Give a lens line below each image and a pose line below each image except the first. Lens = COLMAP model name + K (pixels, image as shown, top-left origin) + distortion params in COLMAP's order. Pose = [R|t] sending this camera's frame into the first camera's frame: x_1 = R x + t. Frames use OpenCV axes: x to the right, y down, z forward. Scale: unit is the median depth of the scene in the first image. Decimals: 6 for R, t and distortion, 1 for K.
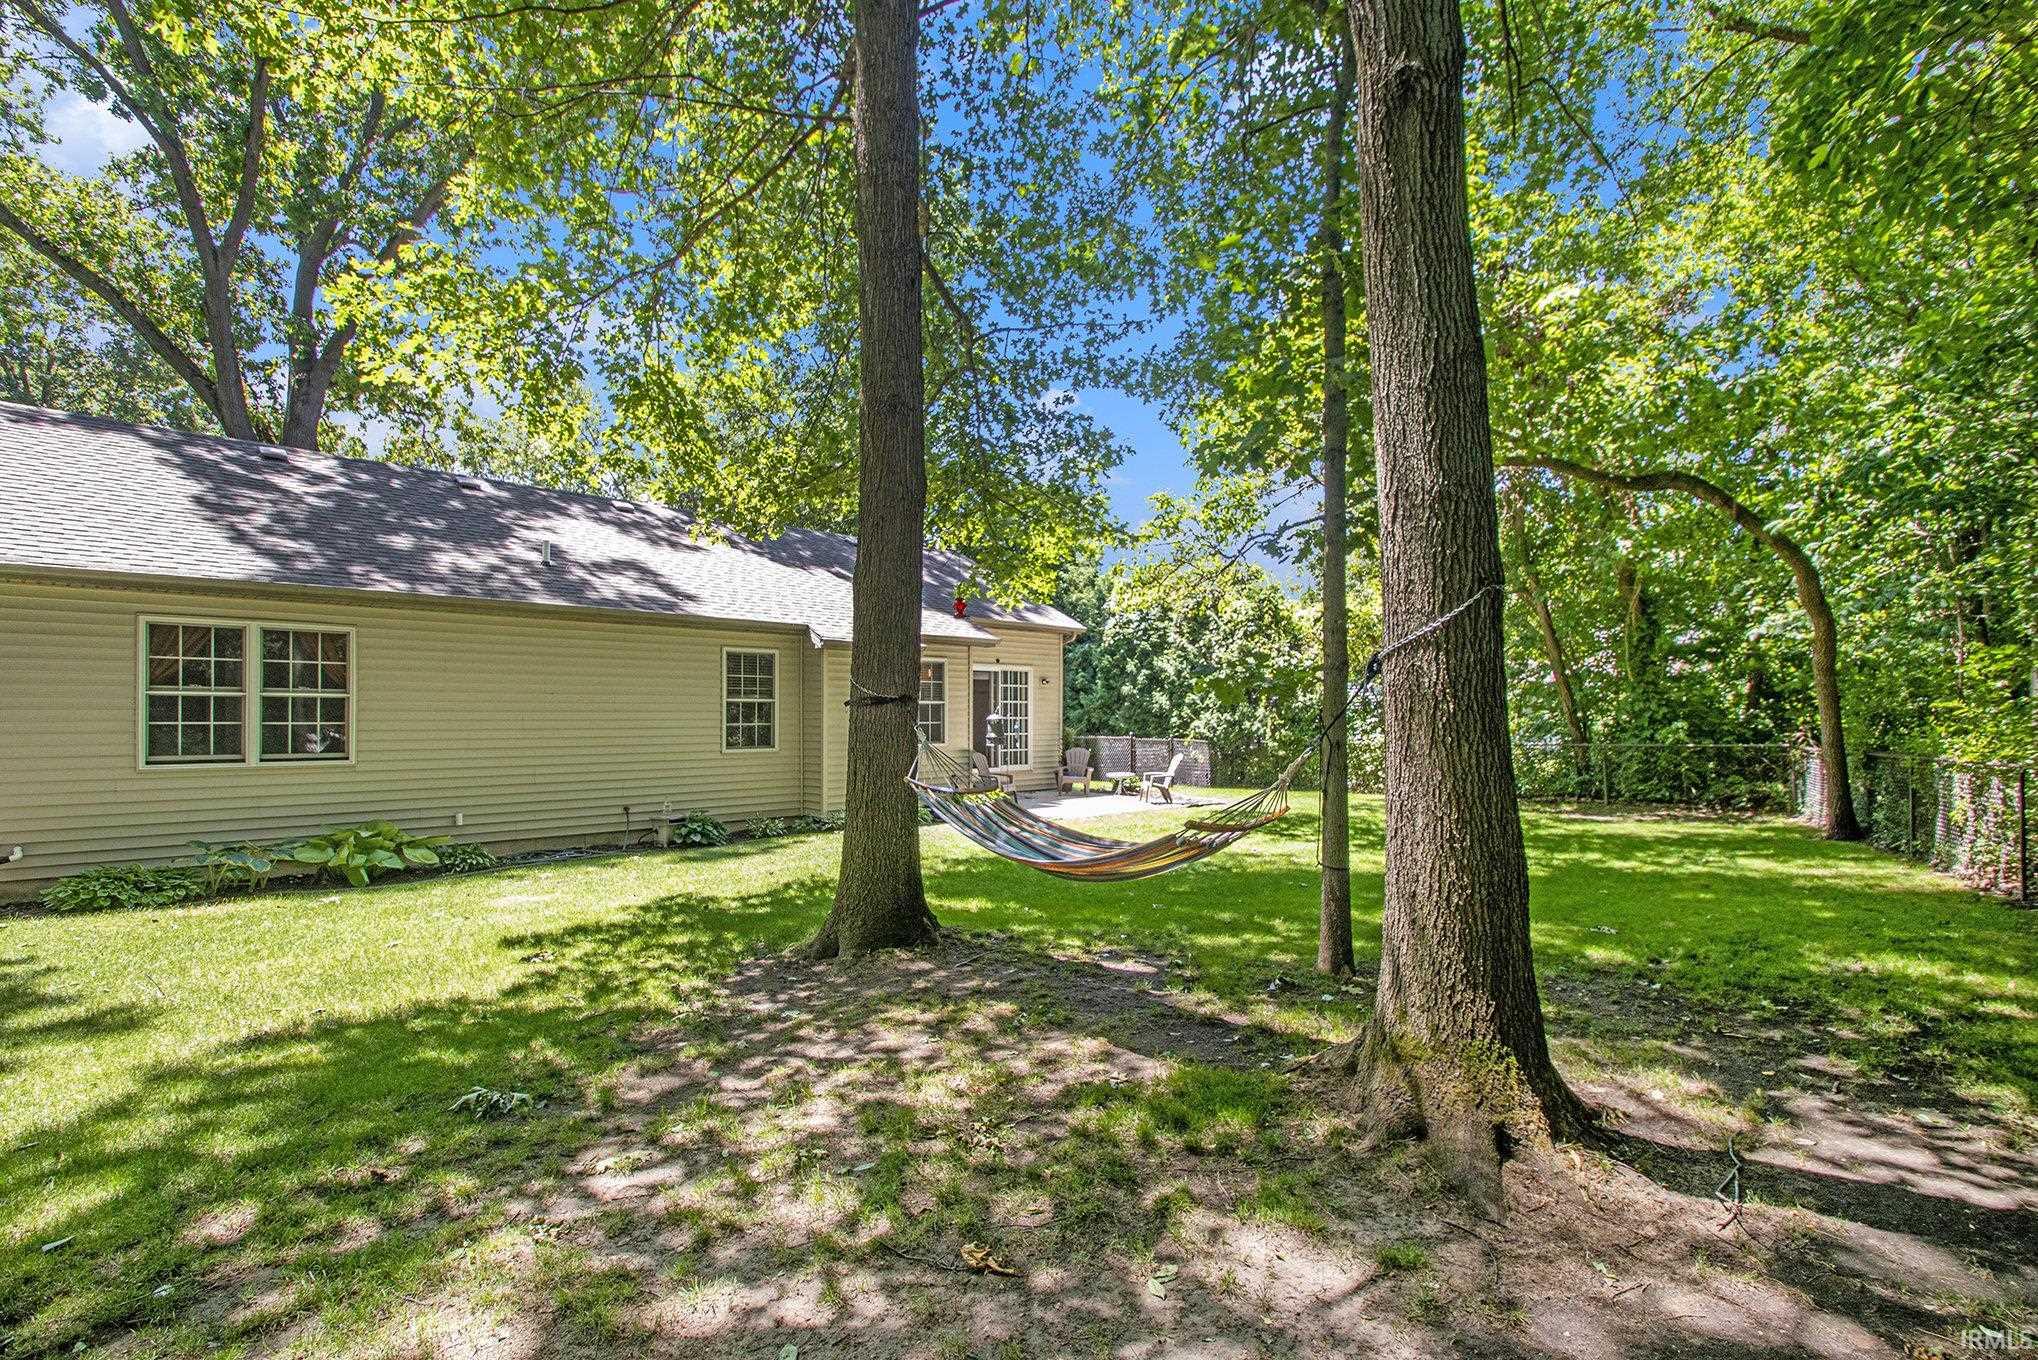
lens RADIAL K [[1054.9, 0, 1025.2], [0, 1054.9, 763.5], [0, 0, 1]] dist [0.043088, -0.044976]
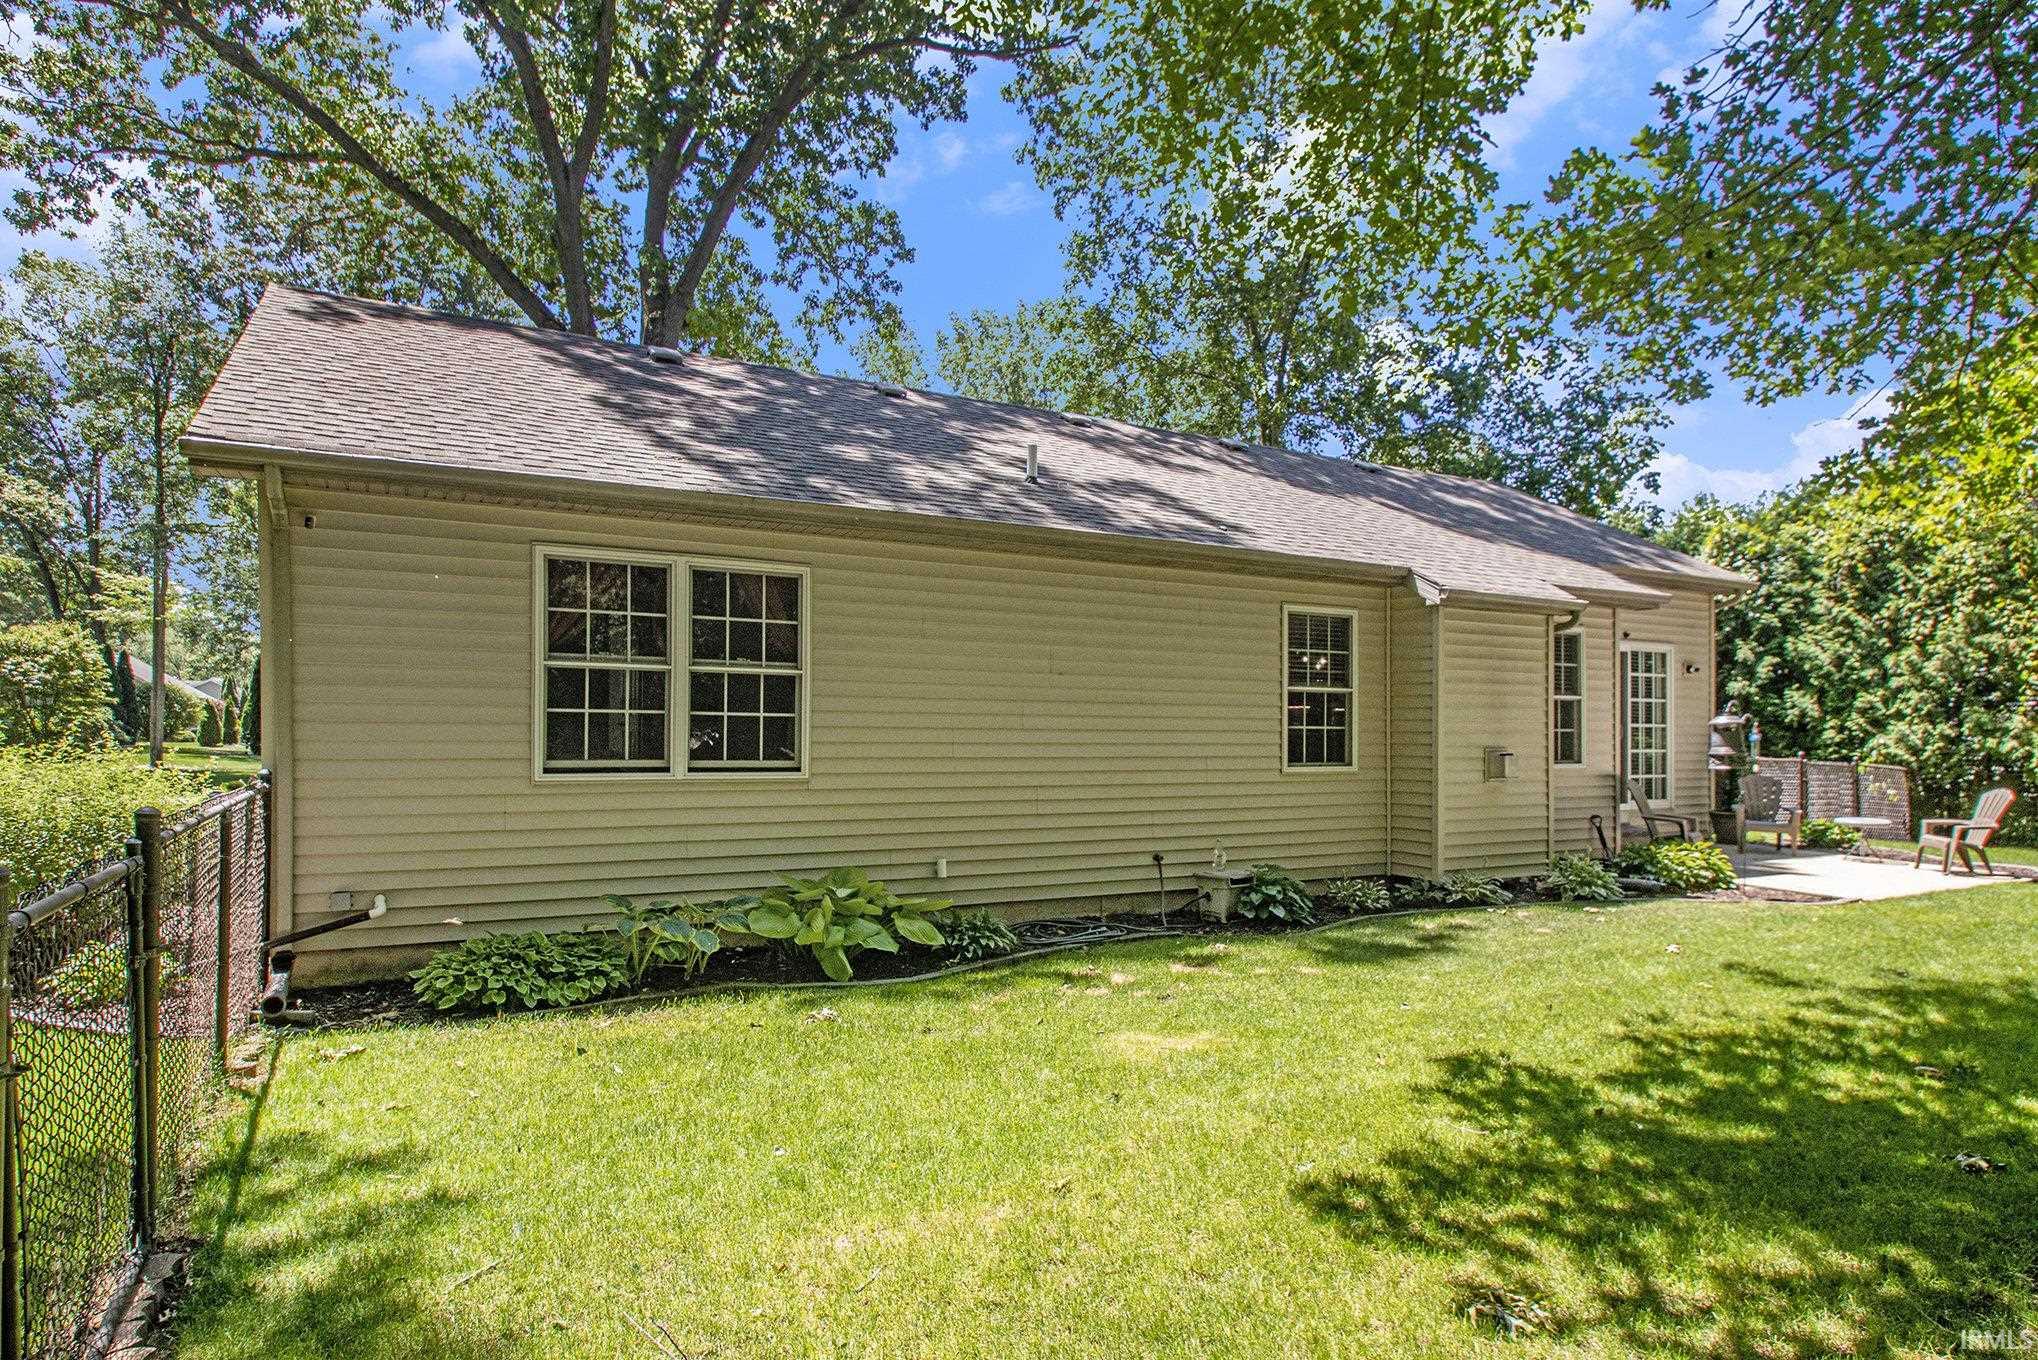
lens RADIAL K [[1307.8, 0, 1019.0], [0, 1307.8, 680.0], [0, 0, 1]] dist [0.003387, 0.000451]
pose [[0.964856, -0.000994, -0.262777, -0.239767], [-0.021393, 0.996376, -0.082319, 0.003053], [0.261906, 0.085047, 0.961339, 0.215395]]
